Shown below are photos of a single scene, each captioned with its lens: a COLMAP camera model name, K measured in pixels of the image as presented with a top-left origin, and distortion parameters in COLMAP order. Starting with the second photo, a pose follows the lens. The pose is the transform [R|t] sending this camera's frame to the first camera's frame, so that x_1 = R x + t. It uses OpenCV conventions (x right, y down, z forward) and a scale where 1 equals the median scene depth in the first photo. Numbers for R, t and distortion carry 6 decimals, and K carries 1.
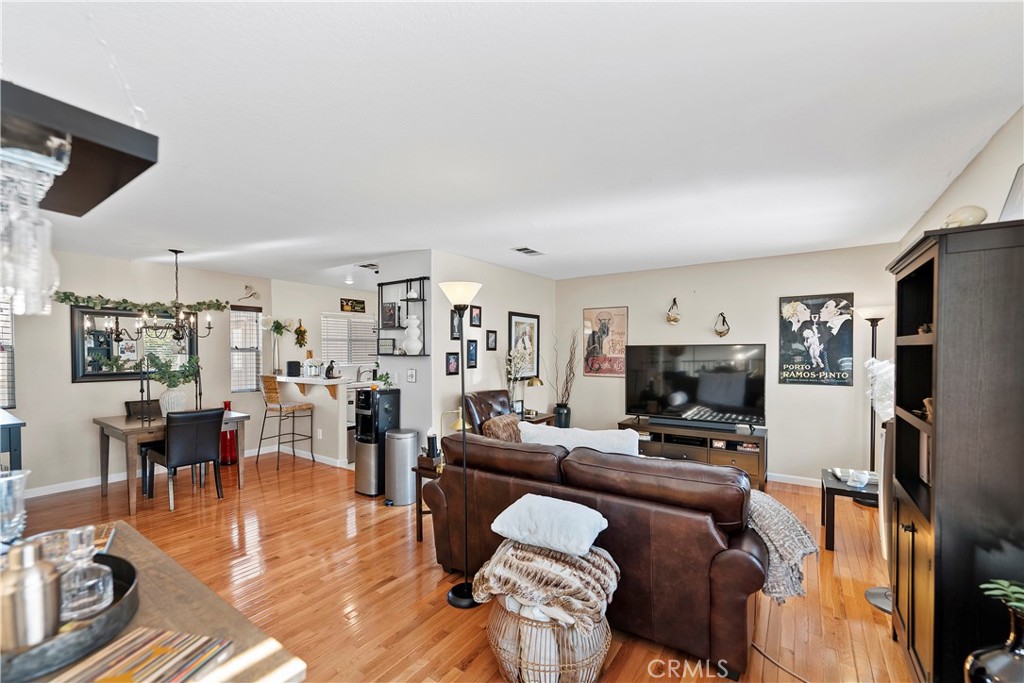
lens RADIAL K [[419.7, 0, 509.7], [0, 419.7, 349.0], [0, 0, 1]] dist [-0.000236, -0.000285]
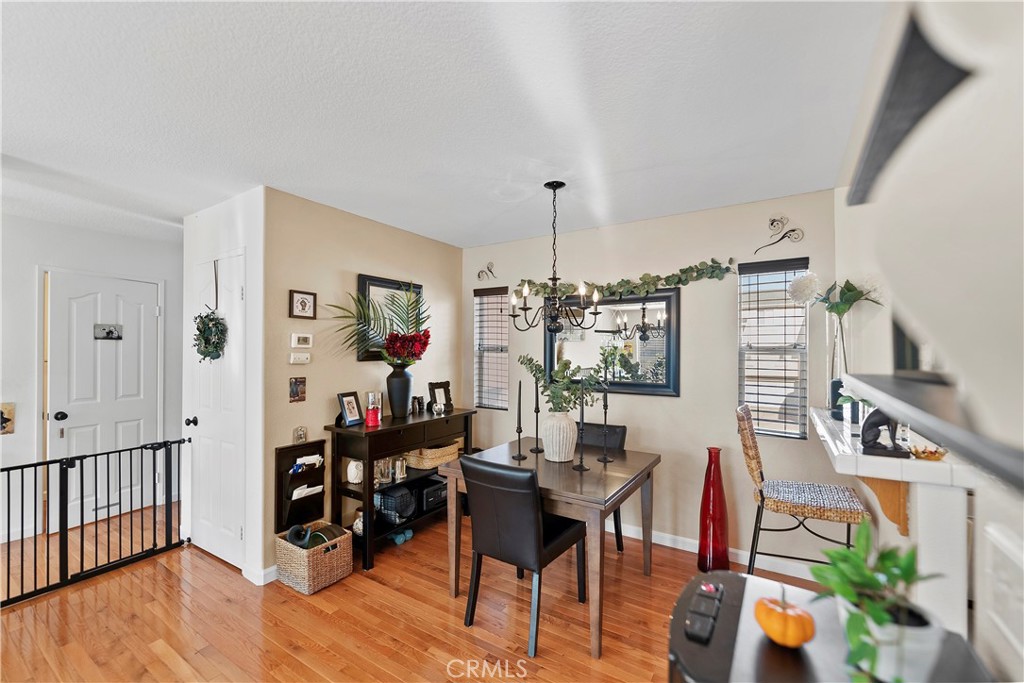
lens RADIAL K [[419.7, 0, 509.4], [0, 419.7, 347.7], [0, 0, 1]] dist [-0.000236, -0.000285]
pose [[0.019237, -0.001032, -0.999814, -0.148608], [-0.001487, 0.999998, -0.001061, 0.000462], [0.999814, 0.001507, 0.019235, 0.712650]]
